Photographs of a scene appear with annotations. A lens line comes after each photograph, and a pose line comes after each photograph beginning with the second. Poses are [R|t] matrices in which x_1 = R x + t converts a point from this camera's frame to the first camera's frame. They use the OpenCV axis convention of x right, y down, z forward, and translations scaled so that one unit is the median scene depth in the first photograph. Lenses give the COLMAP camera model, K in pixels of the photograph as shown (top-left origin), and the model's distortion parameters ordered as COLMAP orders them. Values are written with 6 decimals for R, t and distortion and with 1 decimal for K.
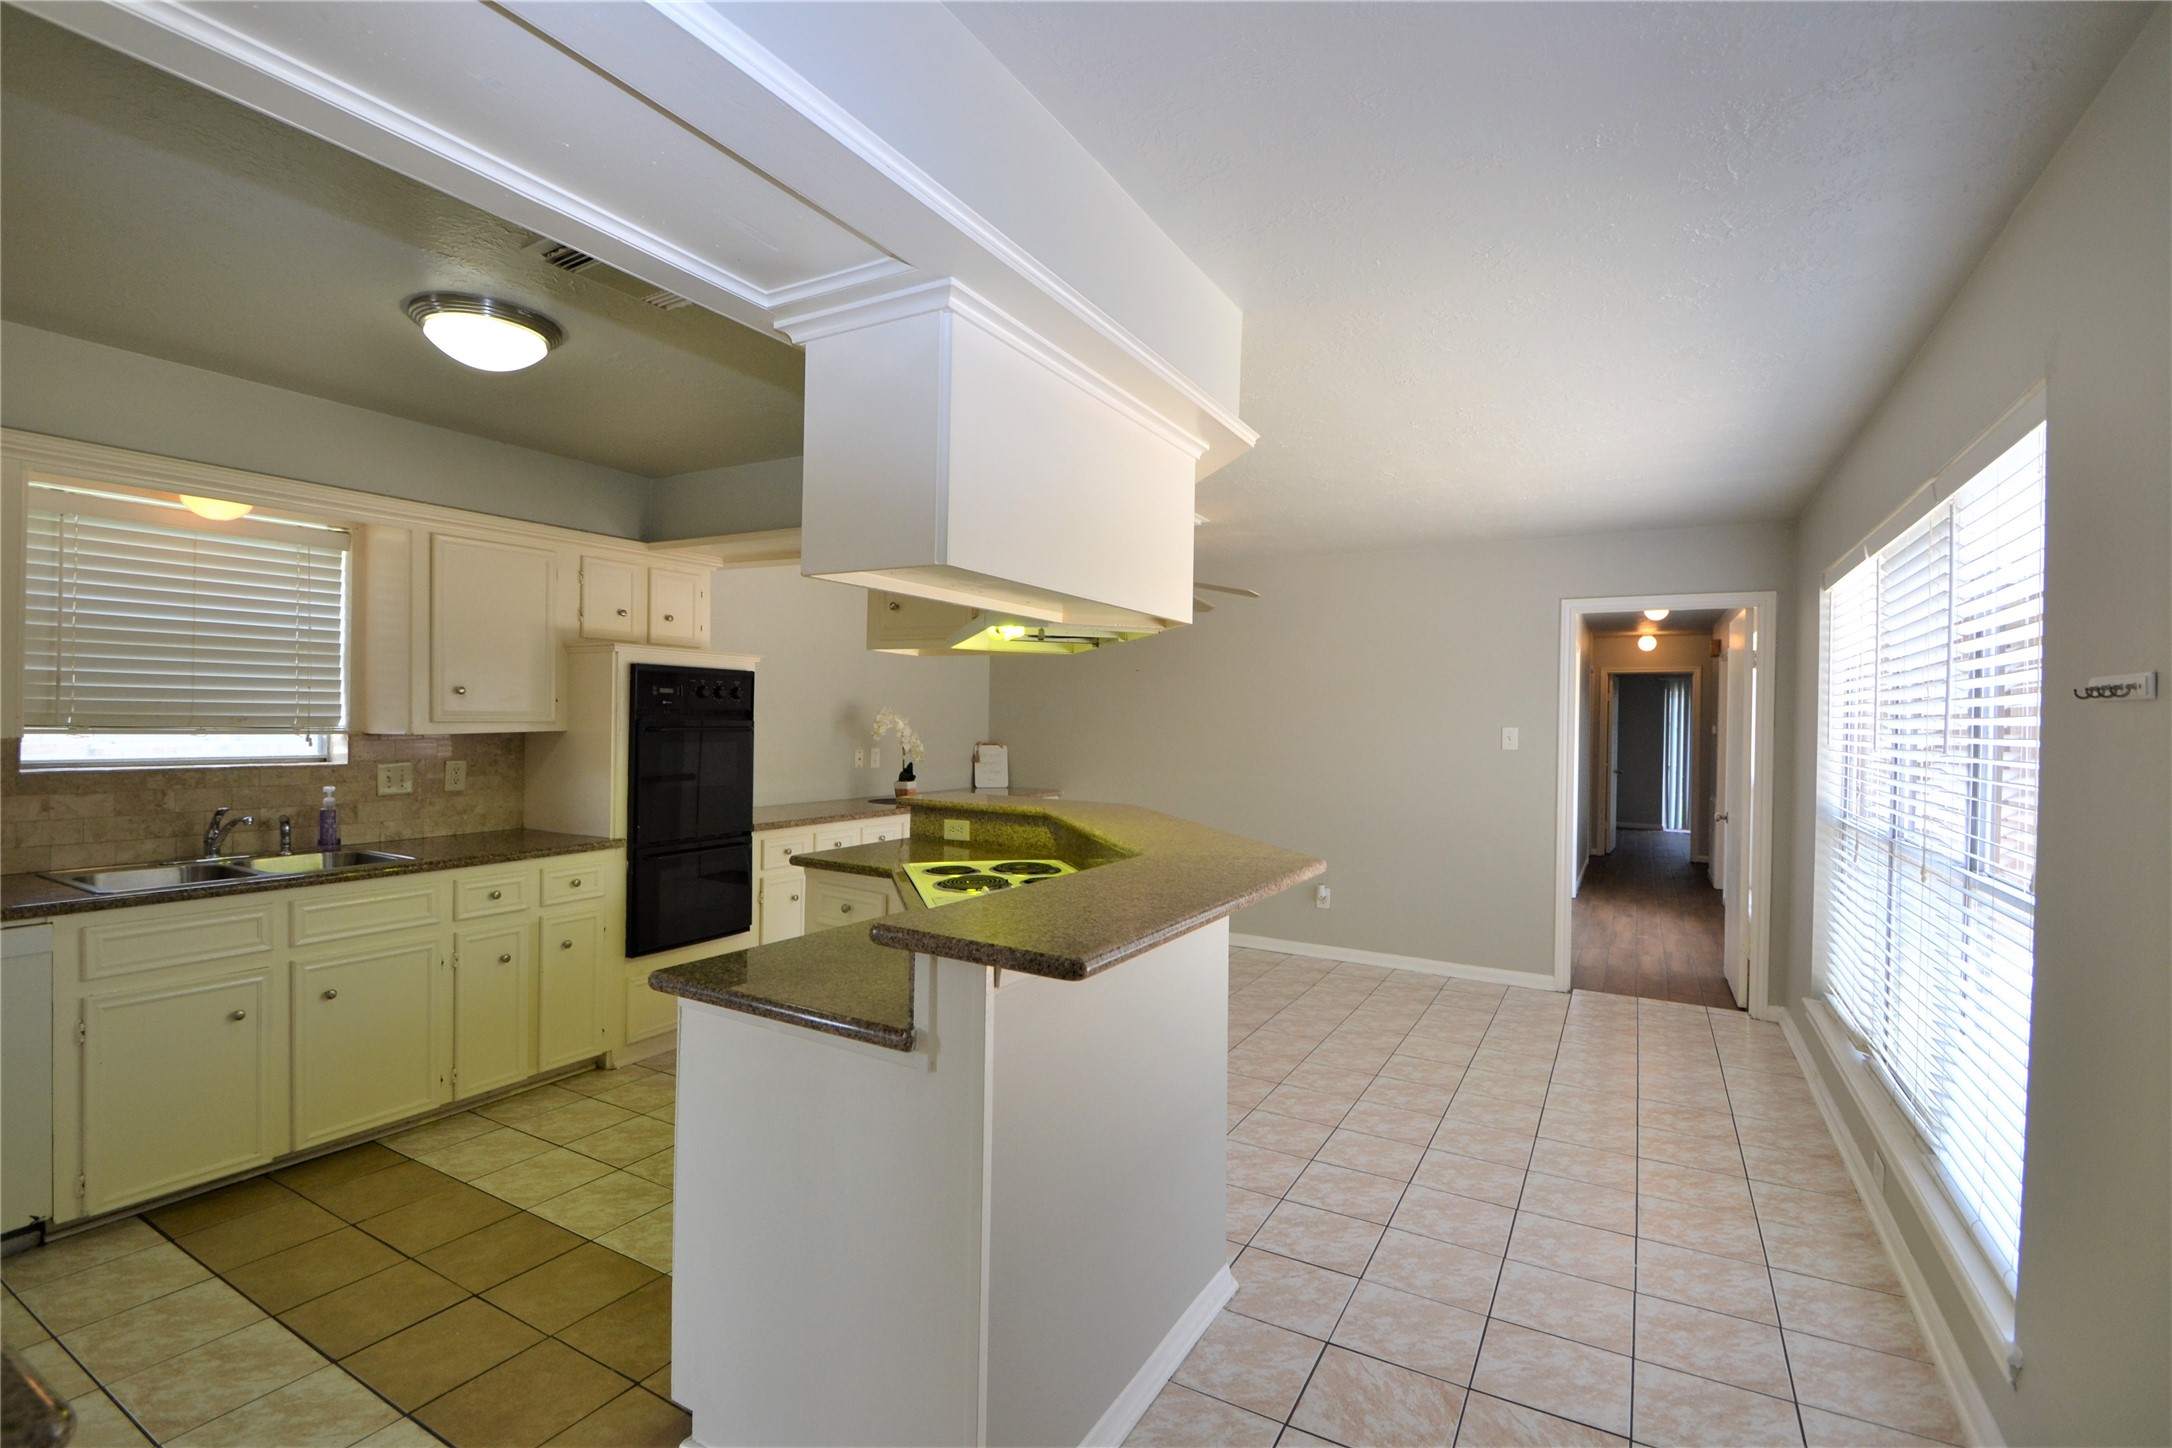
lens RADIAL K [[971.4, 0, 1083.5], [0, 971.4, 716.4], [0, 0, 1]] dist [-0.007469, -0.007475]
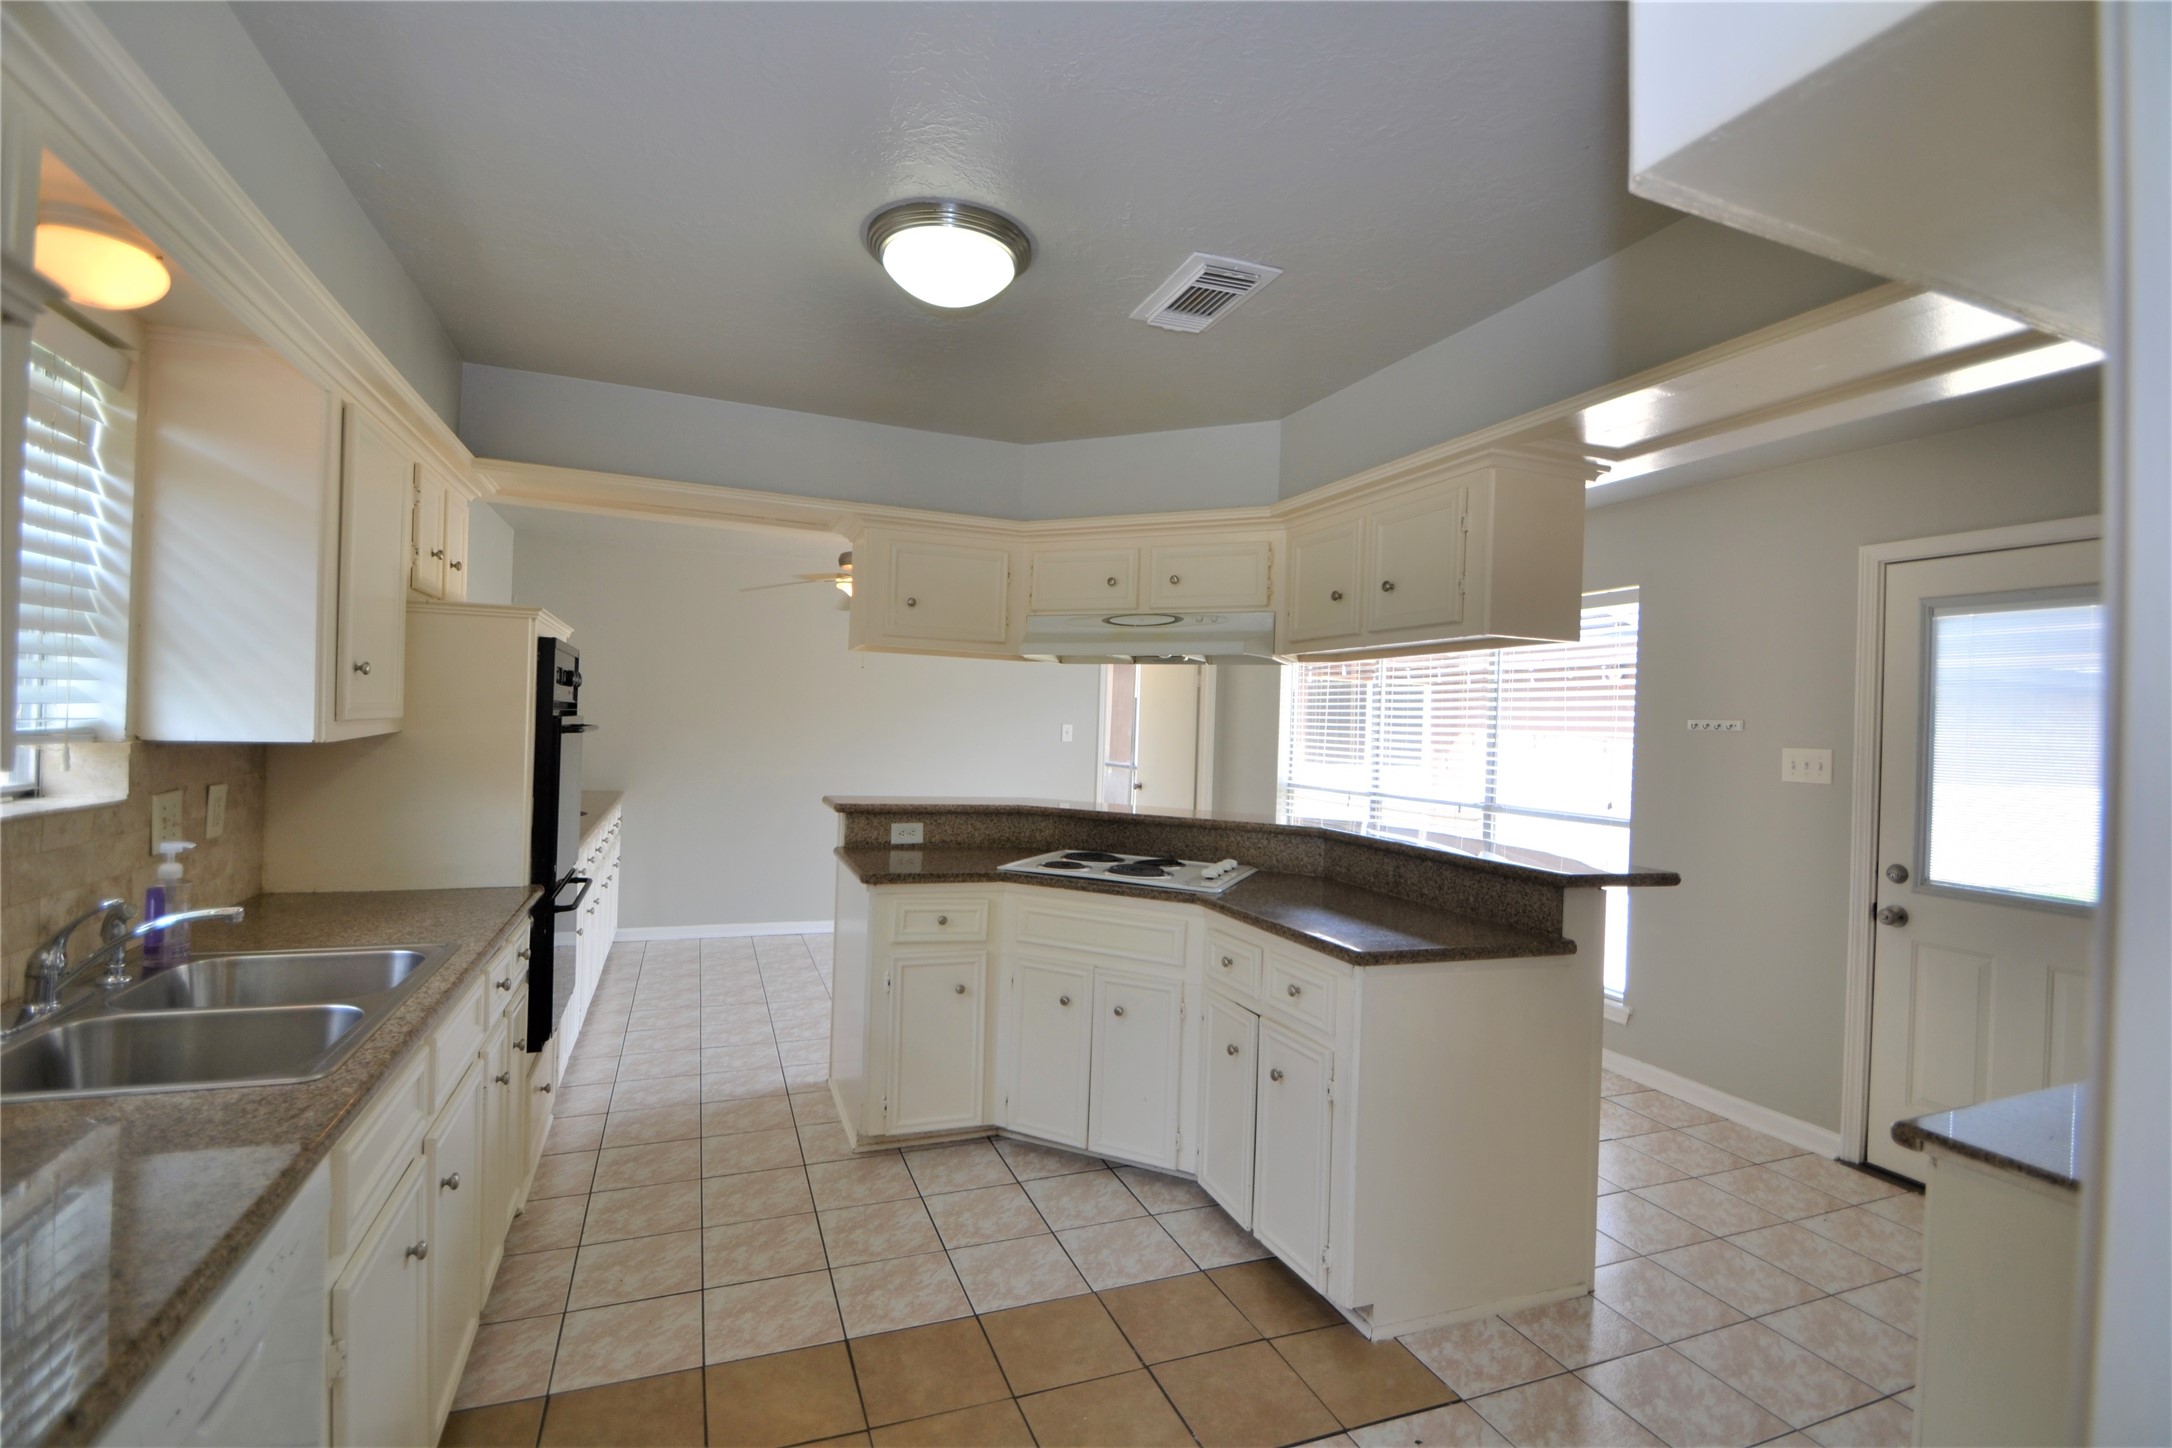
lens RADIAL K [[971.4, 0, 1063.3], [0, 971.4, 719.9], [0, 0, 1]] dist [-0.007469, -0.007475]
pose [[0.626758, 0.007931, 0.779174, -0.821441], [-0.023373, 0.999690, 0.008626, -0.009313], [-0.778863, -0.023618, 0.626749, 0.272847]]
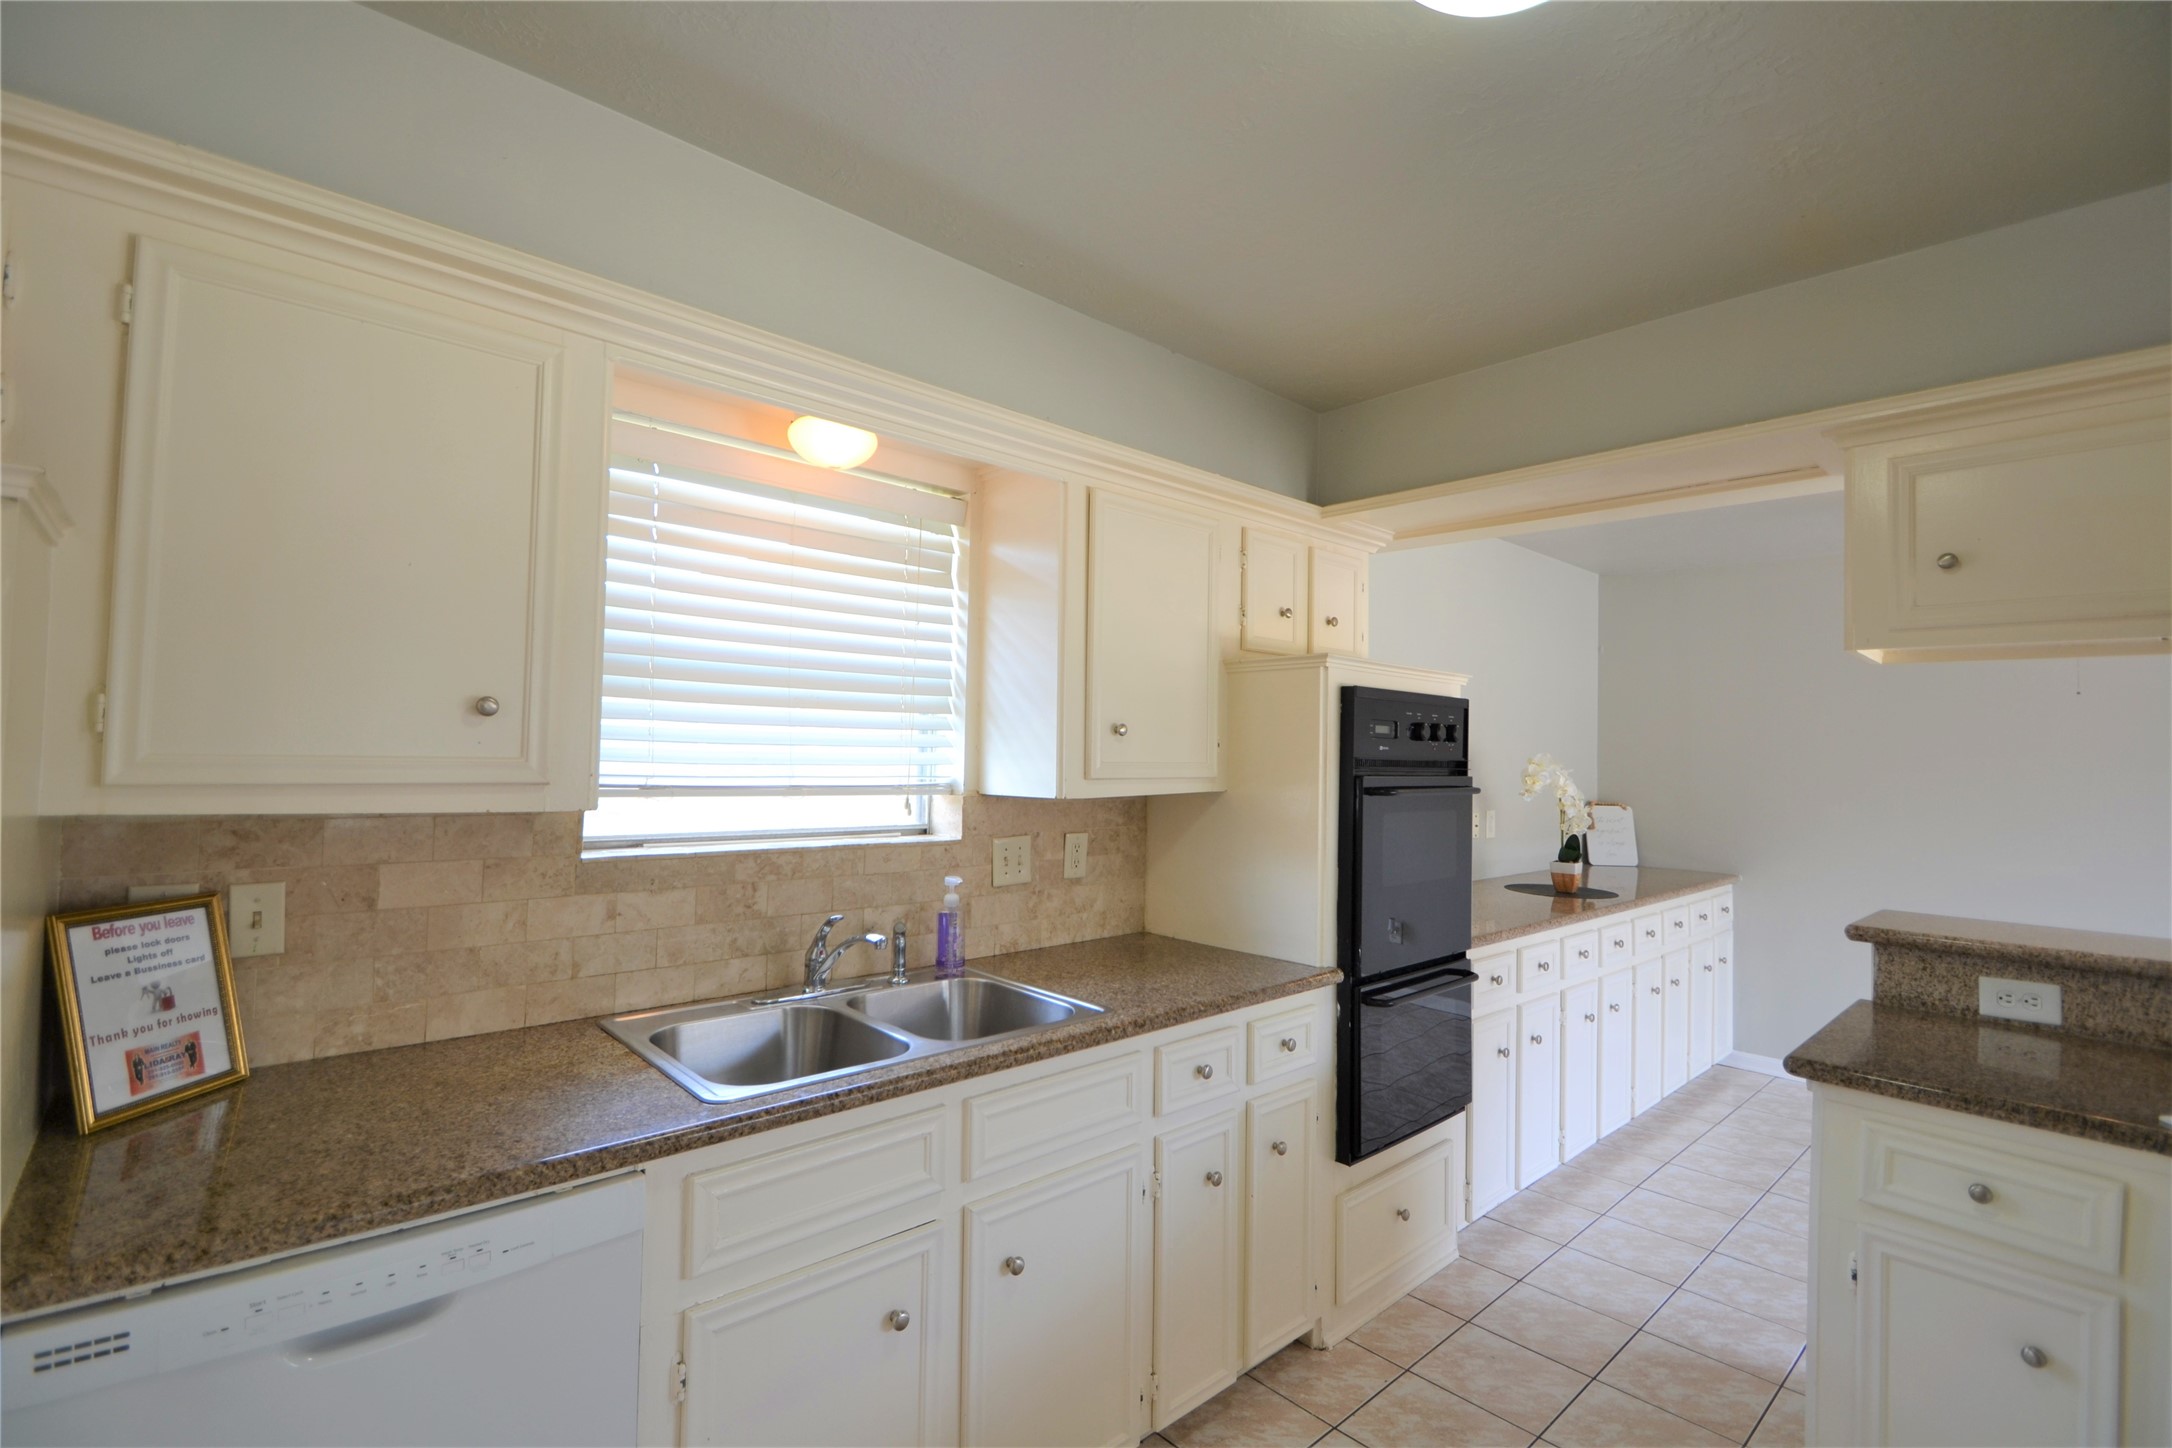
lens RADIAL K [[971.4, 0, 1083.0], [0, 971.4, 716.7], [0, 0, 1]] dist [-0.007469, -0.007475]
pose [[0.949141, -0.007049, -0.314773, -0.453069], [-0.006299, 0.999124, -0.041368, -0.008205], [0.314789, 0.041246, 0.948265, 0.370663]]
